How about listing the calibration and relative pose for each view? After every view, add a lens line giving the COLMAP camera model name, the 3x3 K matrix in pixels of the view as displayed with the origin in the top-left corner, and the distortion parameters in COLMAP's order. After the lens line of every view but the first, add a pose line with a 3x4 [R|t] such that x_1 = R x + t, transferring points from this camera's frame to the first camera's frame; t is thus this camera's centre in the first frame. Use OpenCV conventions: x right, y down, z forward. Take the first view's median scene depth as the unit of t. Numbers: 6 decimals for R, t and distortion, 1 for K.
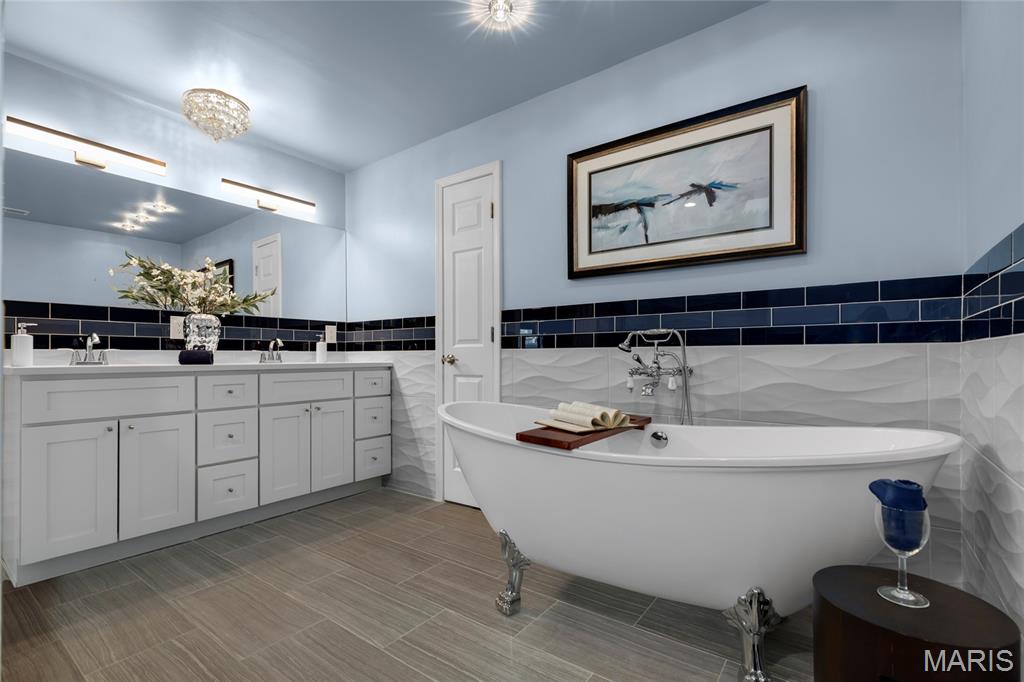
lens RADIAL K [[463.4, 0, 514.6], [0, 463.4, 346.8], [0, 0, 1]] dist [-0.001531, 0.000714]
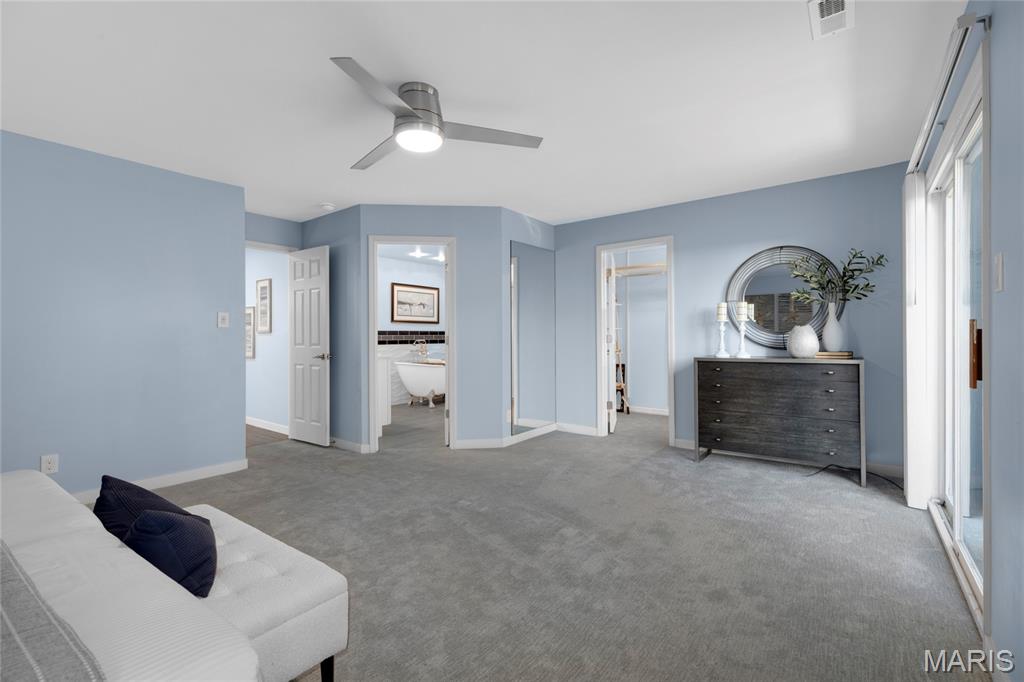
lens RADIAL K [[463.4, 0, 514.5], [0, 463.4, 337.6], [0, 0, 1]] dist [-0.001531, 0.000714]
pose [[-0.005359, -0.000594, 0.999985, -3.316465], [-0.009619, 0.999954, 0.000543, -0.059348], [-0.999939, -0.009616, -0.005364, 0.213111]]
